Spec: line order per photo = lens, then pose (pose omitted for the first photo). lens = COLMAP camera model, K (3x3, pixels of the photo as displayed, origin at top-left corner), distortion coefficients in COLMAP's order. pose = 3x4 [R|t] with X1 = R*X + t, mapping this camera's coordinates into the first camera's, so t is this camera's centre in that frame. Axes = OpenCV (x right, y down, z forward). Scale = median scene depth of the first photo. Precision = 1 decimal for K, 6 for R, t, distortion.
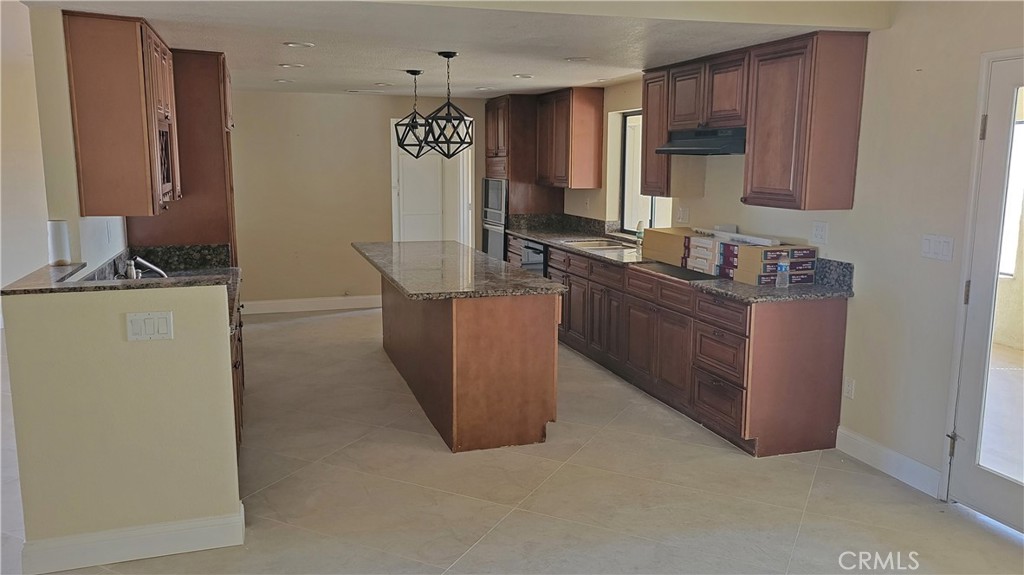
lens RADIAL K [[753.9, 0, 509.7], [0, 753.9, 268.5], [0, 0, 1]] dist [0.043278, 0.001219]
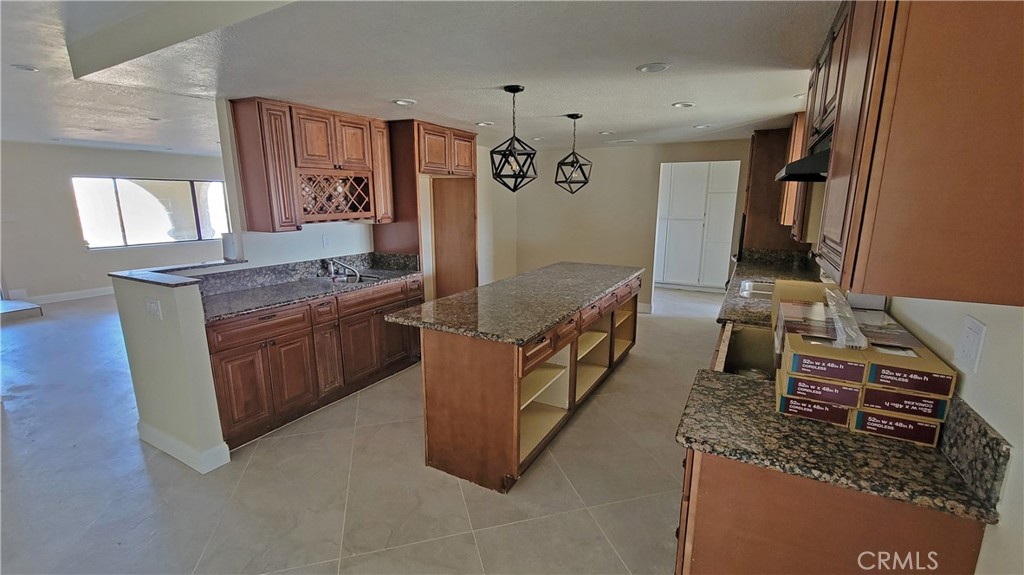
lens RADIAL K [[437.2, 0, 512.0], [0, 437.2, 287.5], [0, 0, 1]] dist [0.000045, 0.000032]
pose [[0.679928, 0.139144, -0.719956, 0.385156], [-0.100448, 0.990250, 0.096520, -0.074109], [0.726366, 0.006691, 0.687275, 0.594430]]
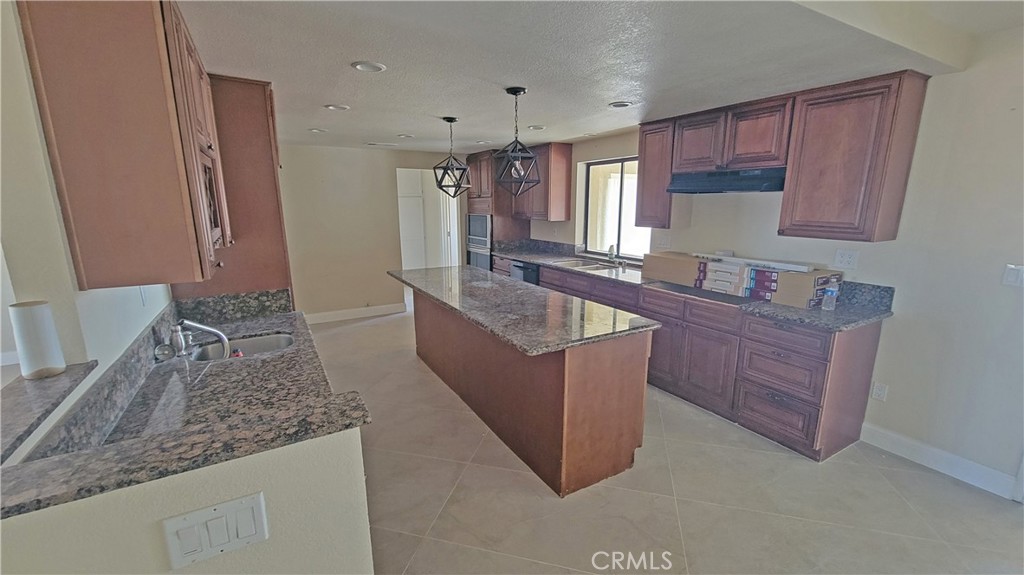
lens RADIAL K [[416.3, 0, 509.1], [0, 416.3, 288.9], [0, 0, 1]] dist [-0.001032, -0.000070]
pose [[0.979099, -0.050556, 0.197001, -0.212729], [0.037725, 0.996948, 0.068351, -0.061390], [-0.199855, -0.059491, 0.978018, 0.451467]]
